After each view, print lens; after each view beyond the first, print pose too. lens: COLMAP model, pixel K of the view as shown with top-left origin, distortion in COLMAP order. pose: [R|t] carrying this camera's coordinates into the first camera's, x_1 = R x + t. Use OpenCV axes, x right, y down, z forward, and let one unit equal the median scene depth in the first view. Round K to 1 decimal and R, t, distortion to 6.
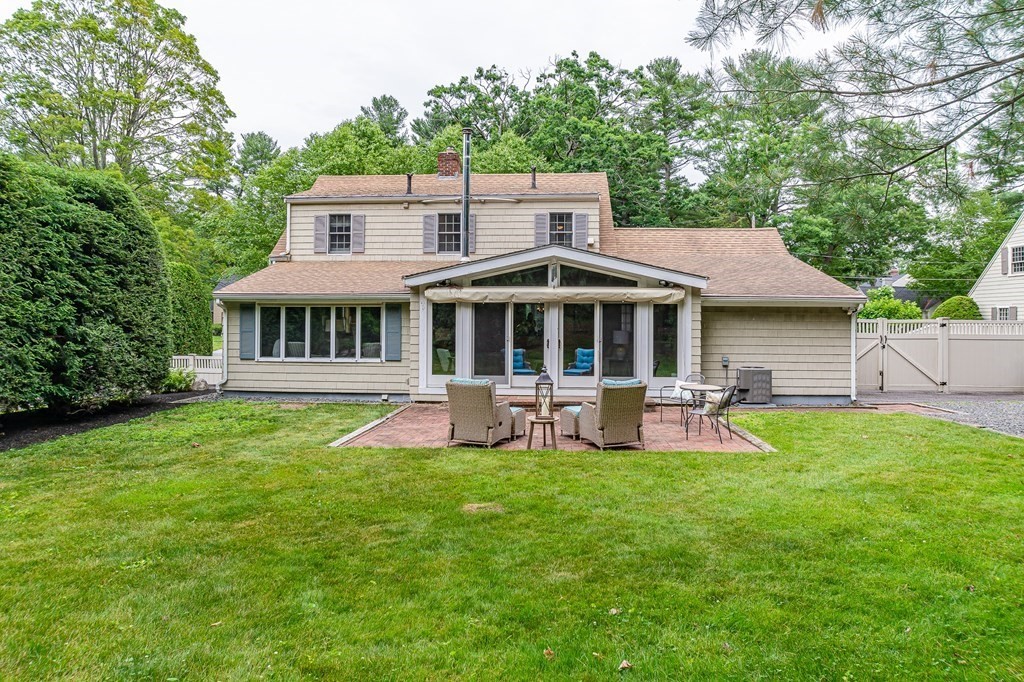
lens RADIAL K [[603.7, 0, 511.1], [0, 603.7, 333.3], [0, 0, 1]] dist [-0.038264, 0.000110]
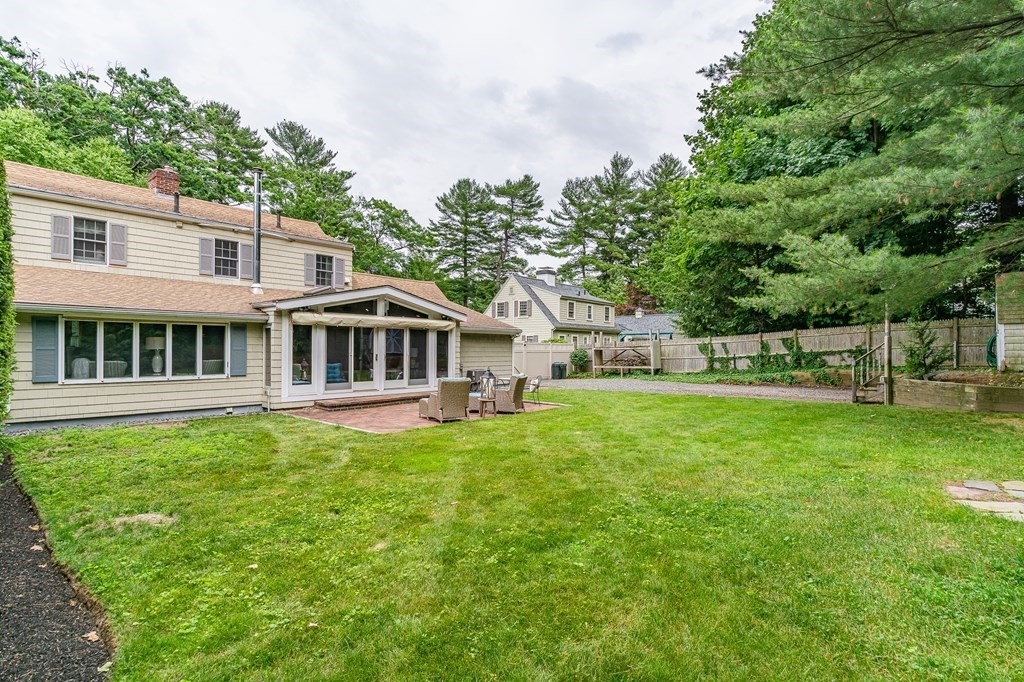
lens RADIAL K [[486.6, 0, 510.6], [0, 486.6, 346.3], [0, 0, 1]] dist [0.004280, 0.001150]
pose [[0.623242, 0.000655, 0.782029, -0.574911], [0.007437, 0.999949, -0.006764, 0.001978], [-0.781994, 0.010031, 0.623205, 0.067858]]
